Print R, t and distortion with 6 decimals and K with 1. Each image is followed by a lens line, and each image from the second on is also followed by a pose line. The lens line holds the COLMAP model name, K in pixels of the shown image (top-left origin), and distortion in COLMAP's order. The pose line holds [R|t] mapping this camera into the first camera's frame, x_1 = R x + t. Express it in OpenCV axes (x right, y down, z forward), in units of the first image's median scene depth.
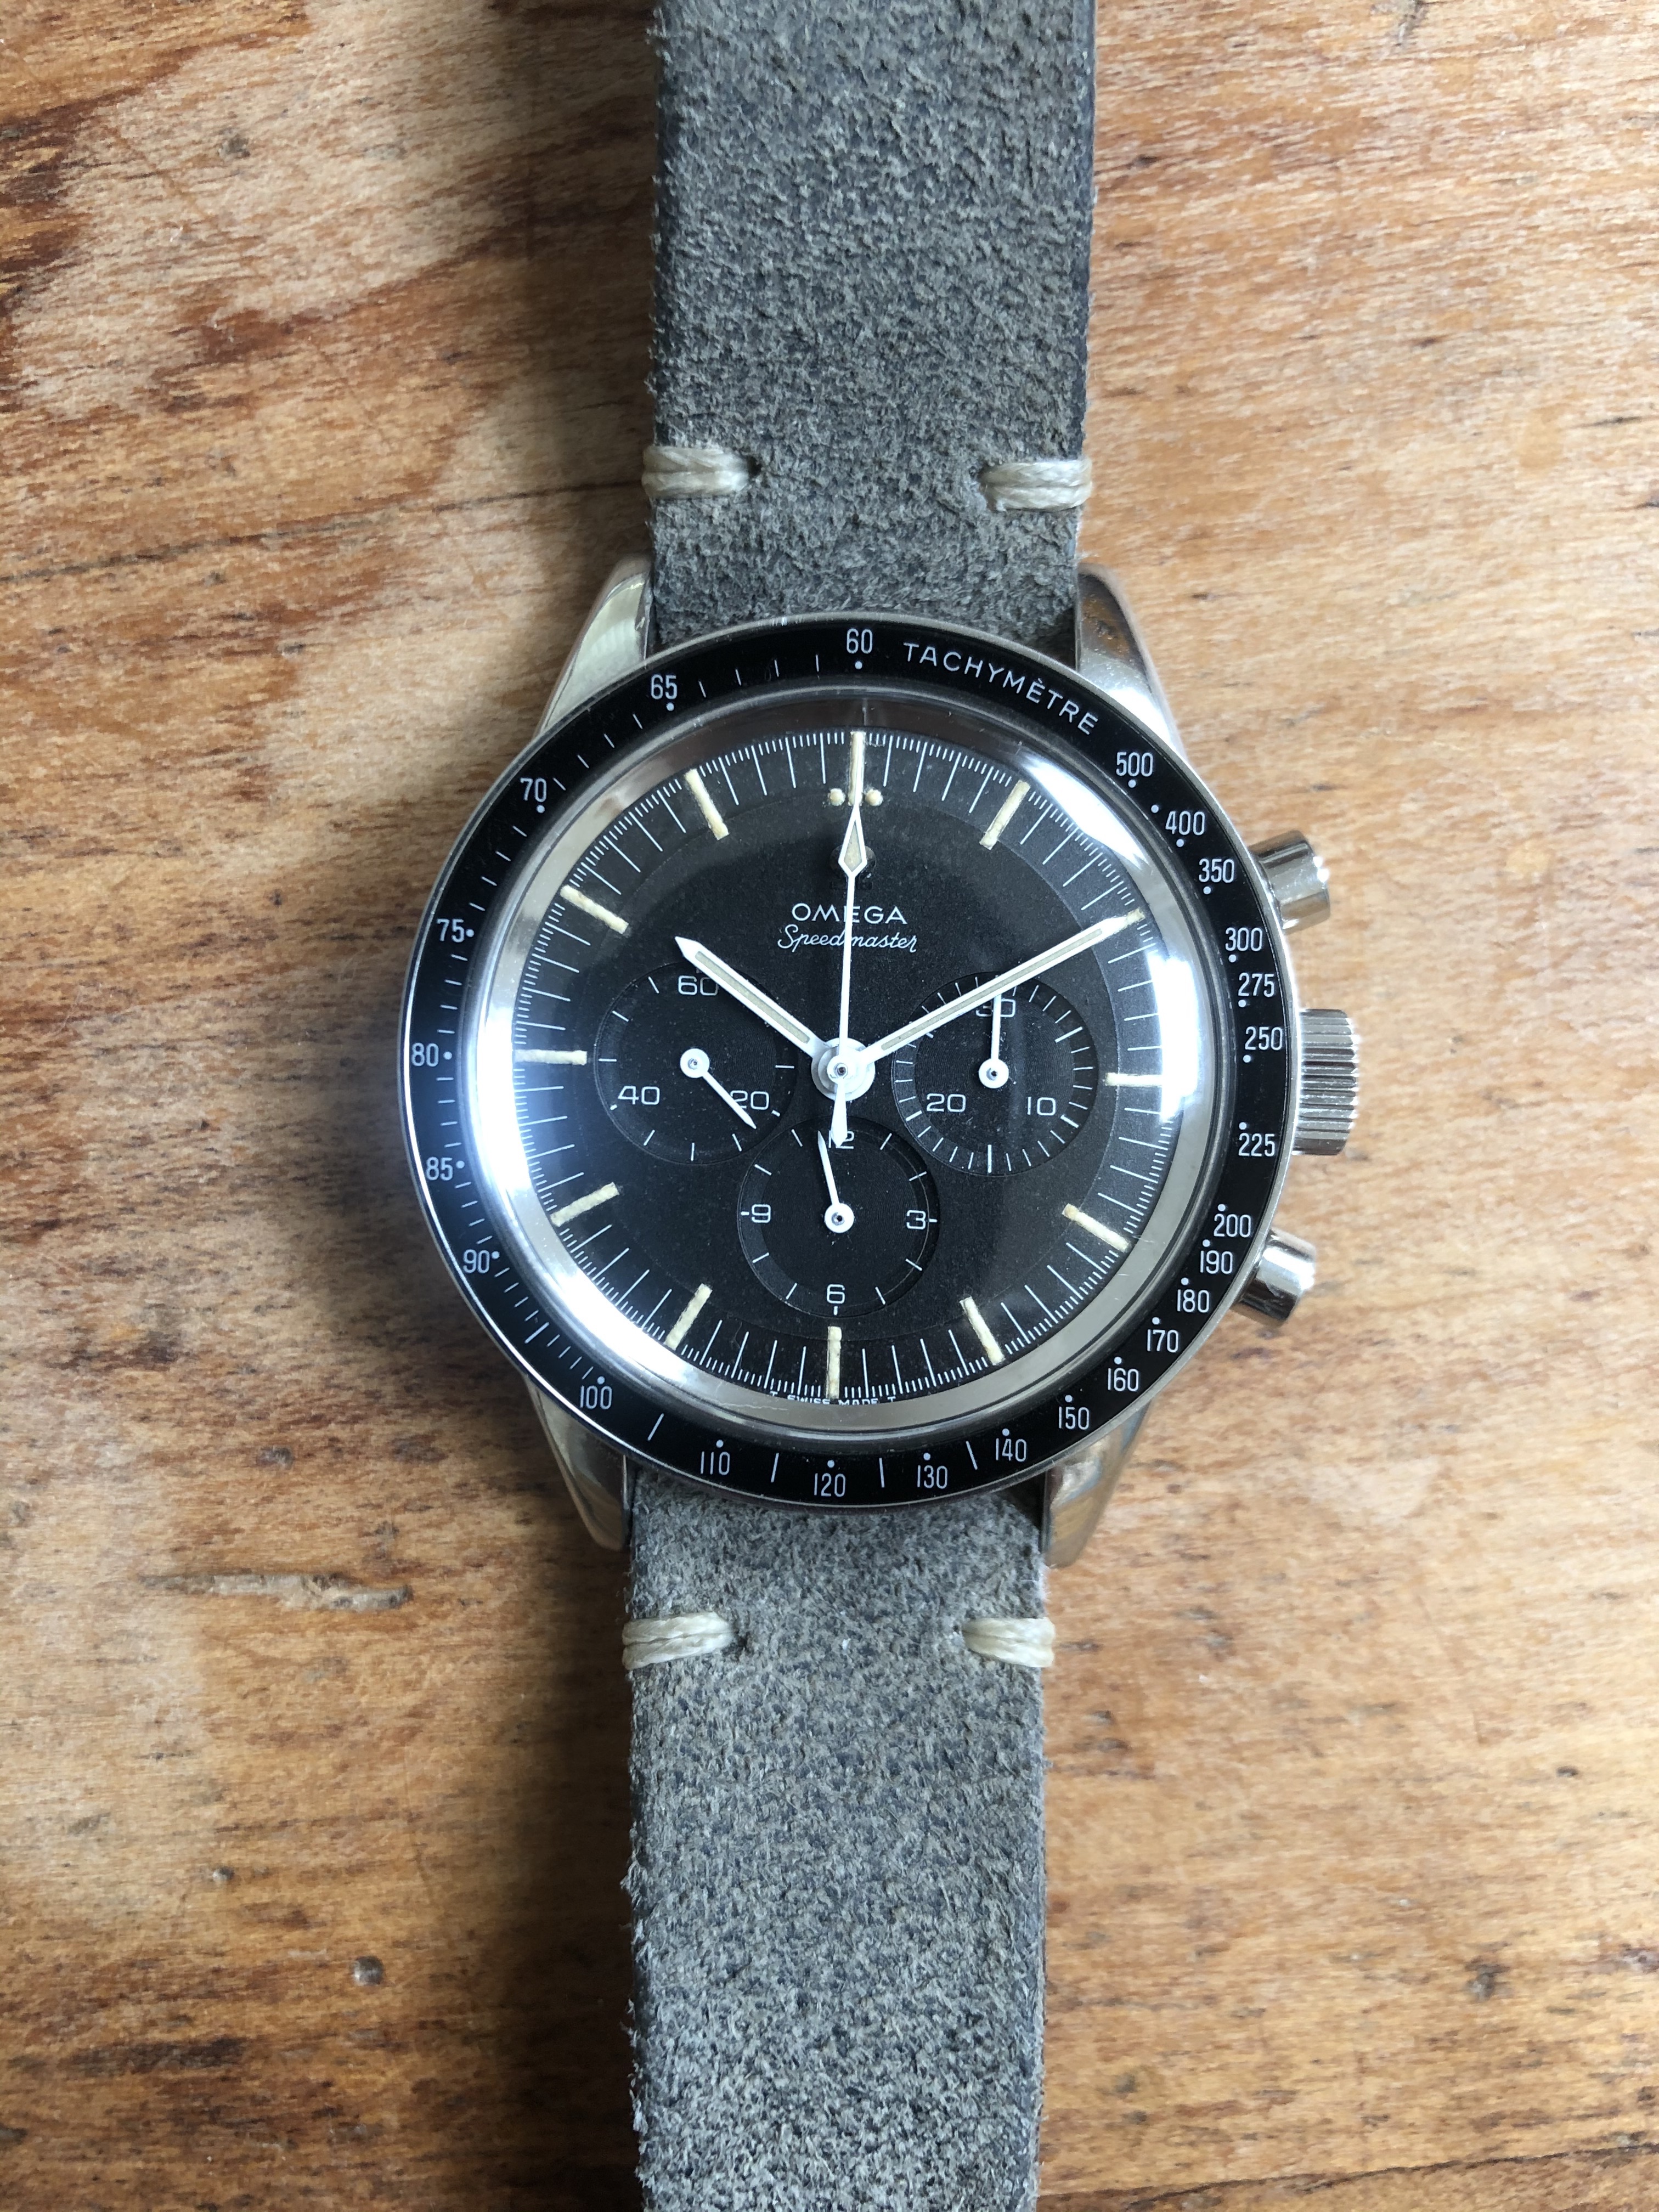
lens RADIAL K [[1879.2, 0, 829.5], [0, 1879.2, 1106.0], [0, 0, 1]] dist [-0.004451, -0.005094]
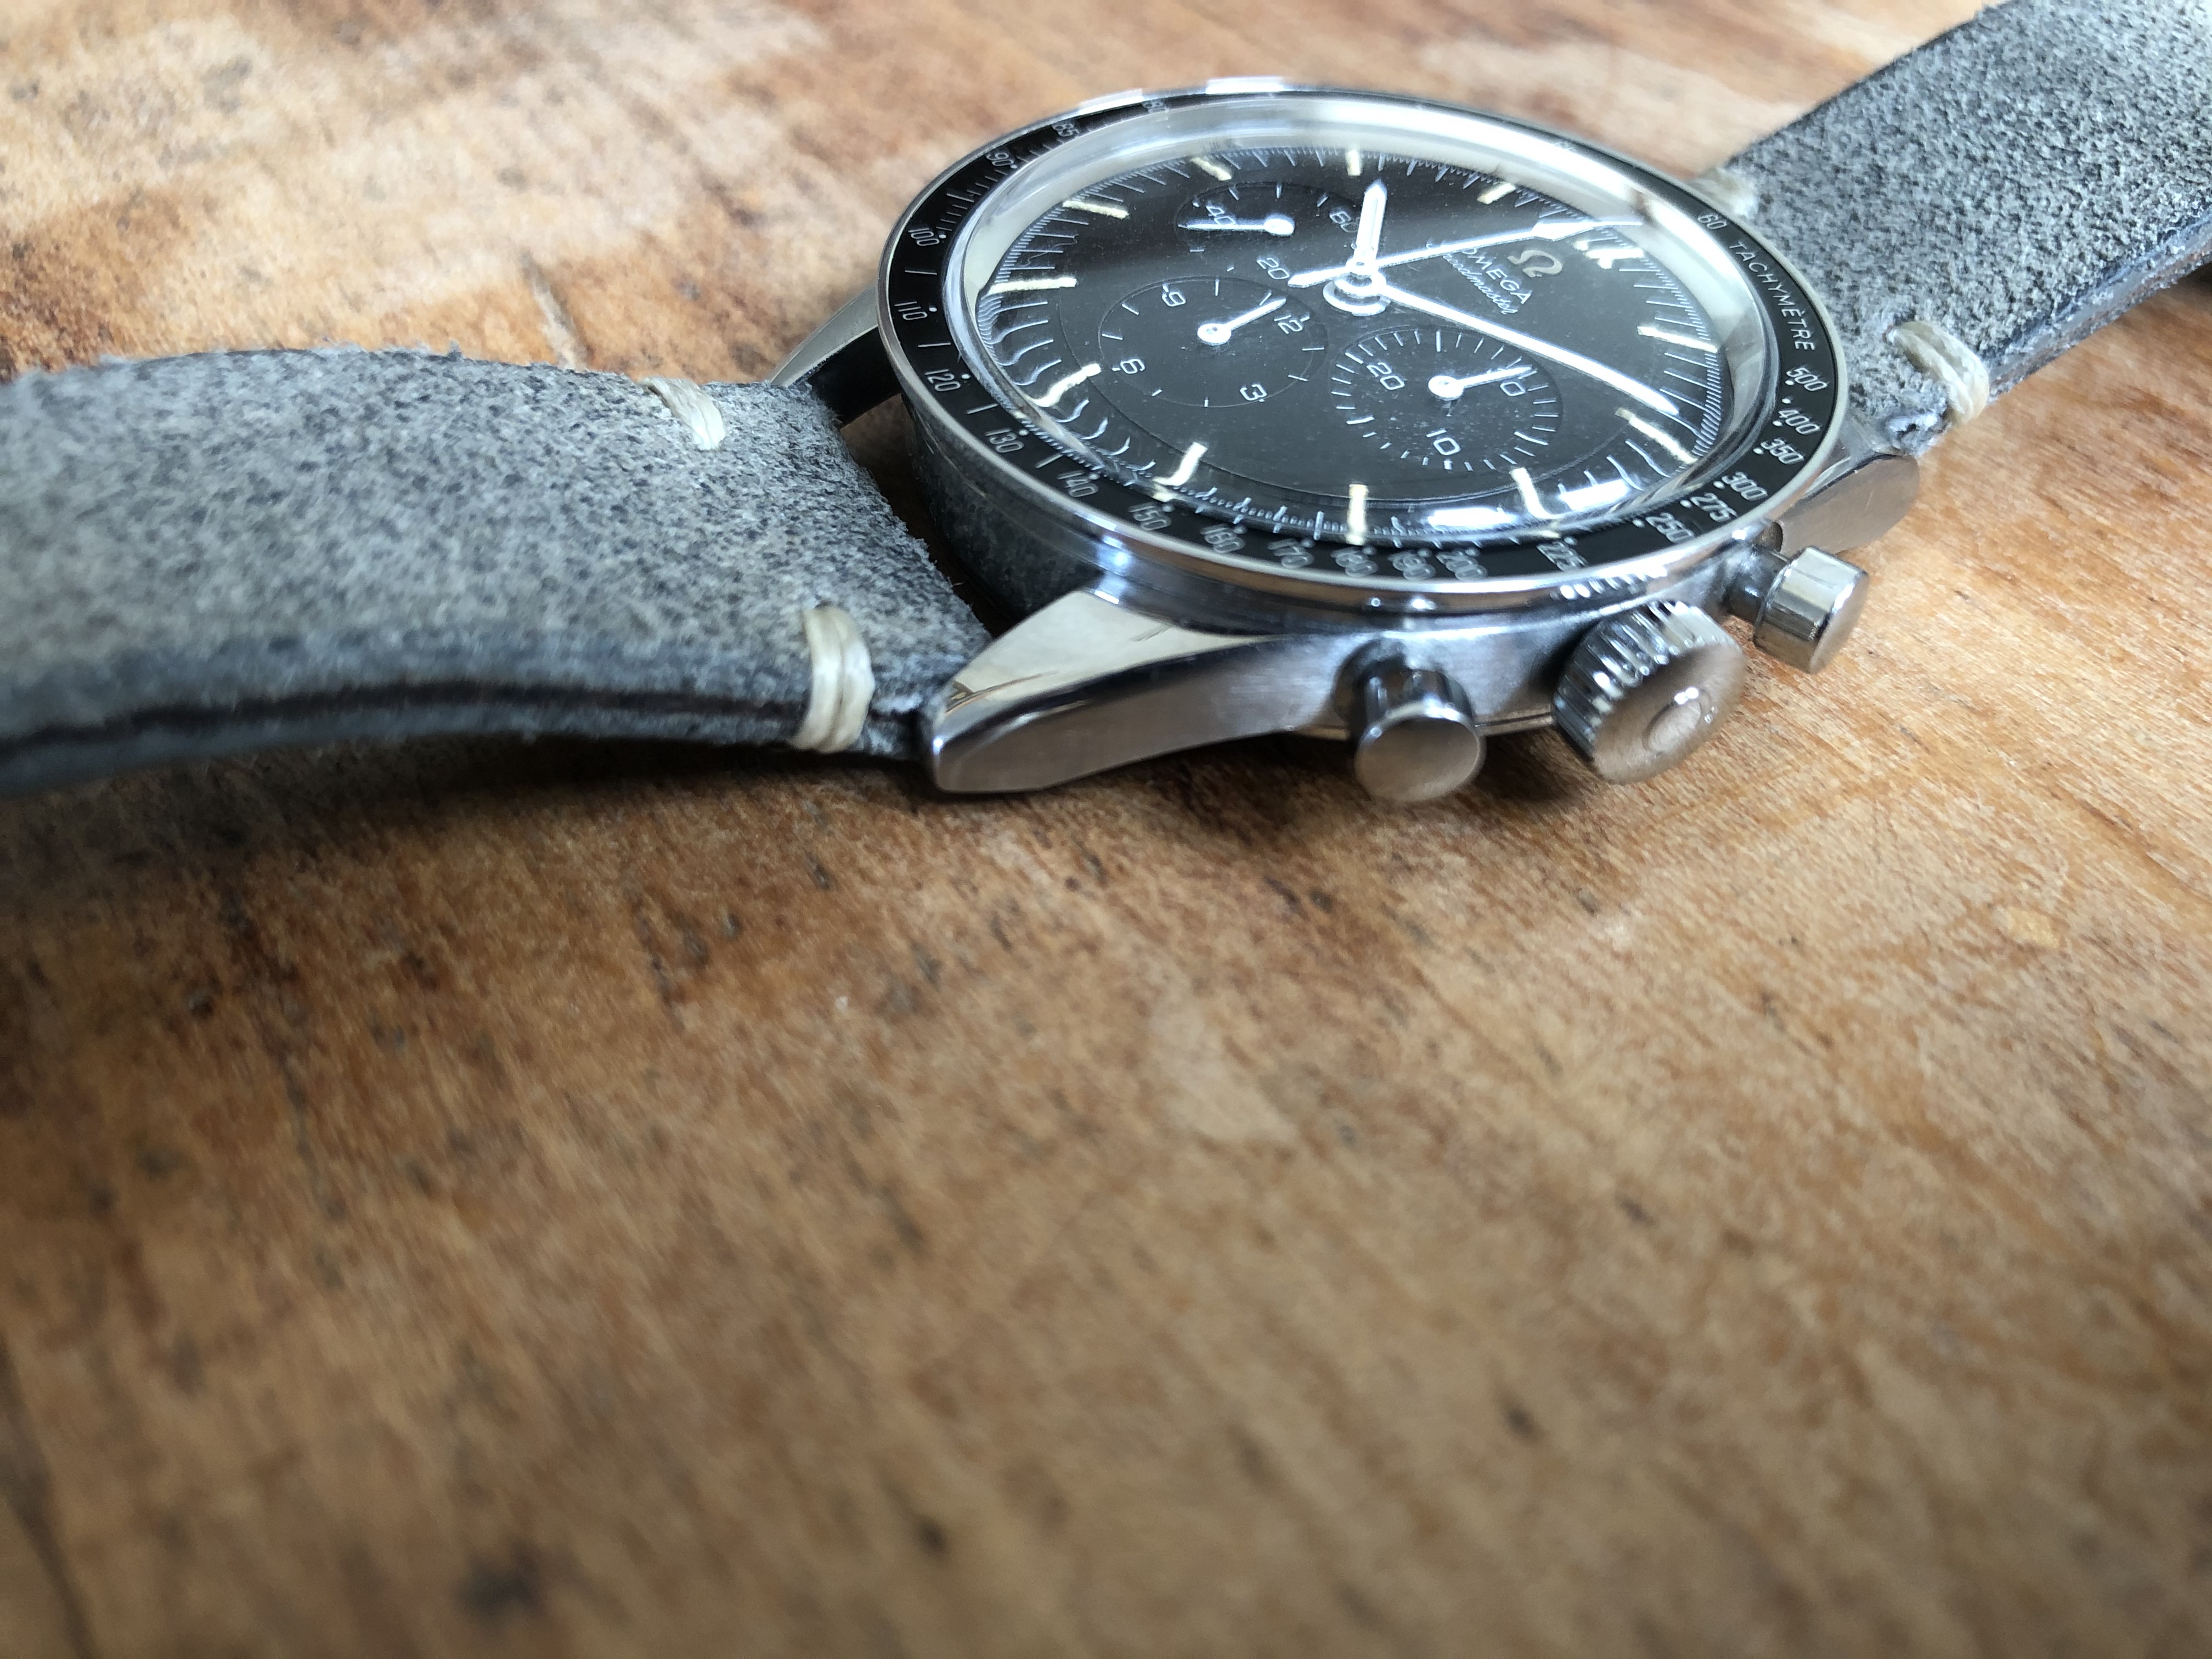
lens RADIAL K [[1879.2, 0, 1106.0], [0, 1879.2, 829.5], [0, 0, 1]] dist [-0.004451, -0.005094]
pose [[0.464300, 0.672925, -0.575844, 0.598864], [-0.878546, 0.267588, -0.395668, 0.477703], [-0.112166, 0.689614, 0.715437, 0.467783]]
